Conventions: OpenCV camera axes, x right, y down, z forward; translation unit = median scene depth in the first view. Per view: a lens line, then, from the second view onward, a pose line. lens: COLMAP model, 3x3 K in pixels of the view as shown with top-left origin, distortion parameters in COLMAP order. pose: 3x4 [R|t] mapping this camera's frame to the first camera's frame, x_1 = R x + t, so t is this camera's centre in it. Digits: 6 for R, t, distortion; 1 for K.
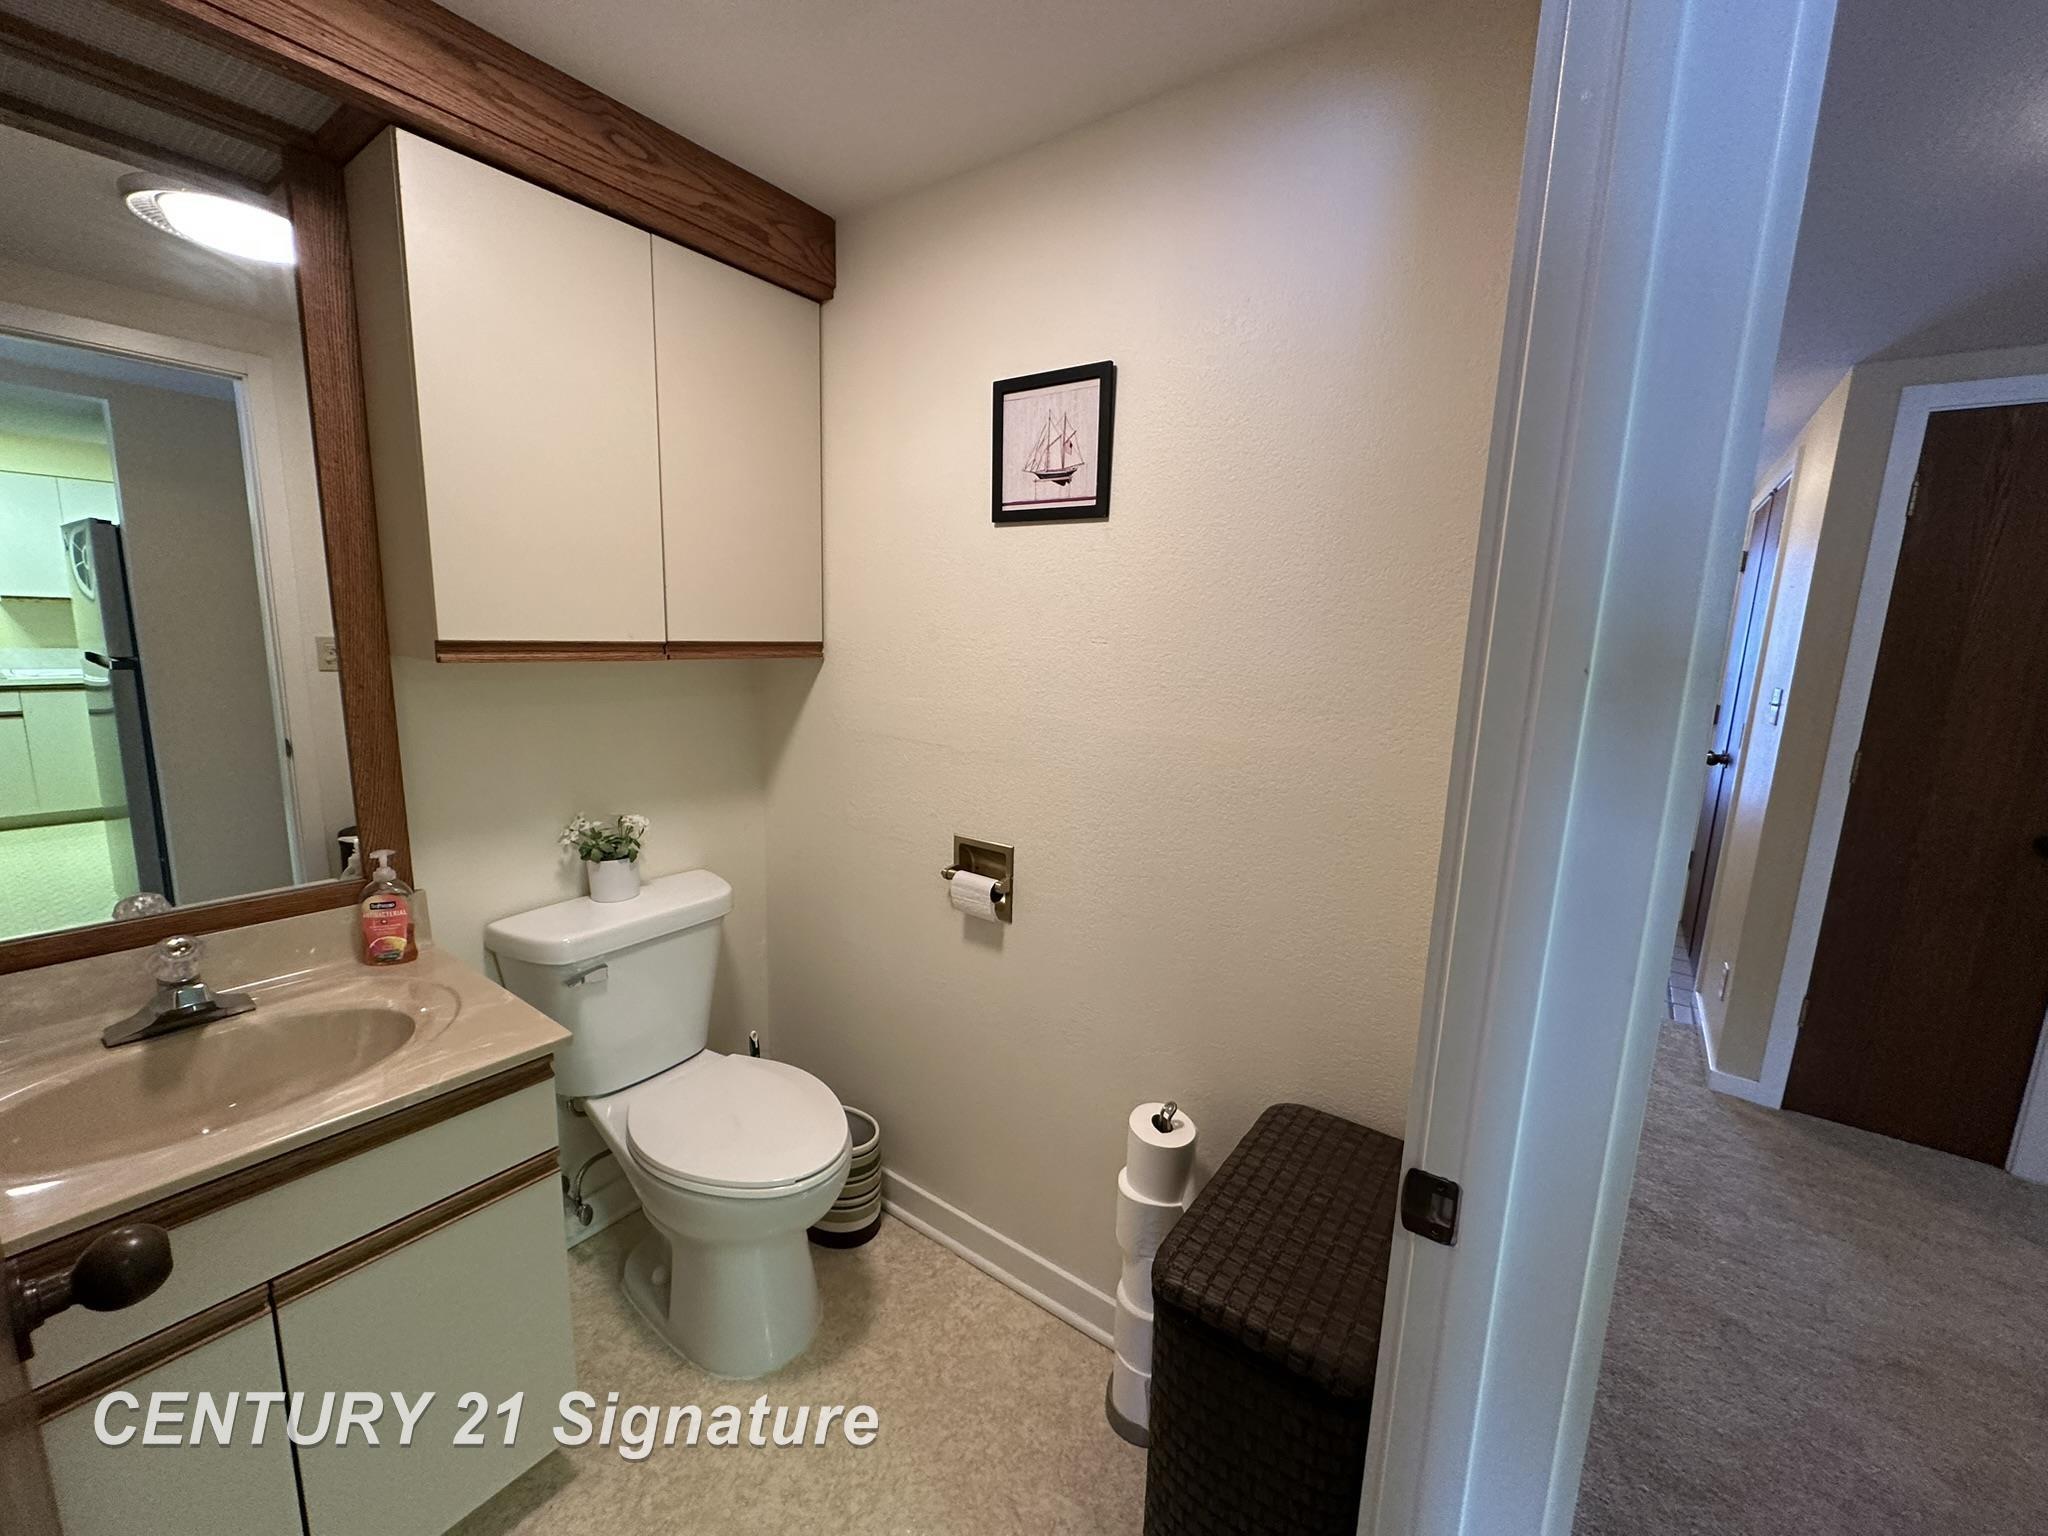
lens RADIAL K [[813.6, 0, 1021.6], [0, 813.6, 770.4], [0, 0, 1]] dist [-0.002806, 0.000412]
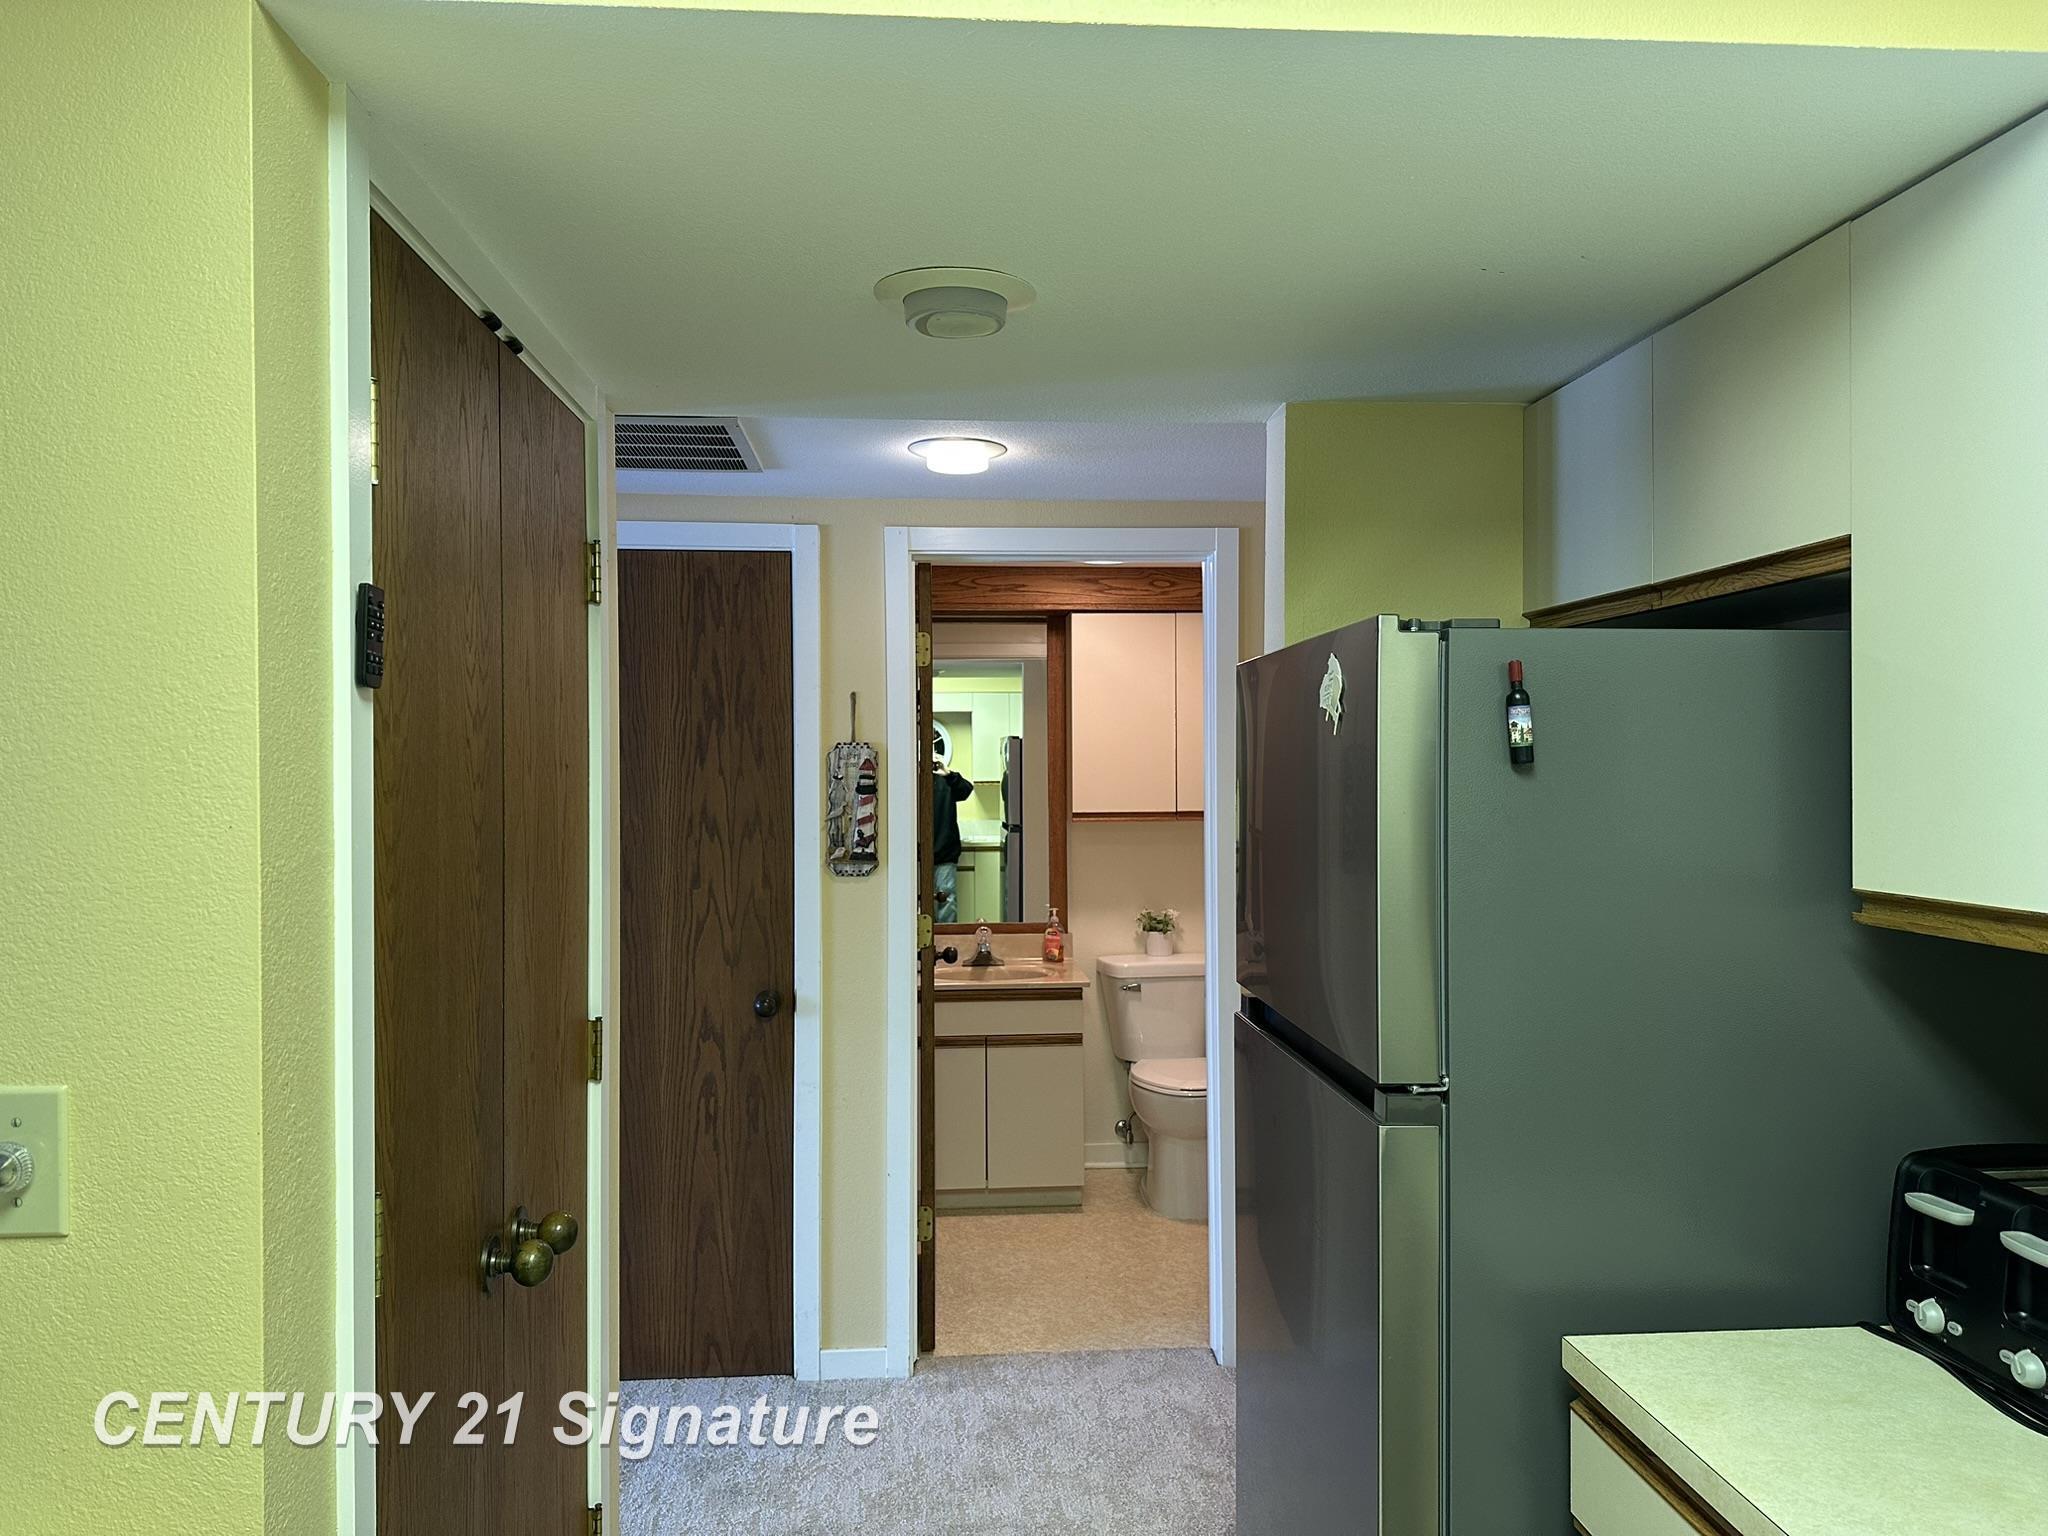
lens RADIAL K [[1435.2, 0, 1018.6], [0, 1435.2, 762.6], [0, 0, 1]] dist [0.039364, -0.044060]
pose [[0.647433, -0.038749, -0.761137, 2.034306], [-0.104161, 0.984836, -0.138737, 0.251517], [0.754971, 0.169104, 0.633579, -1.529386]]
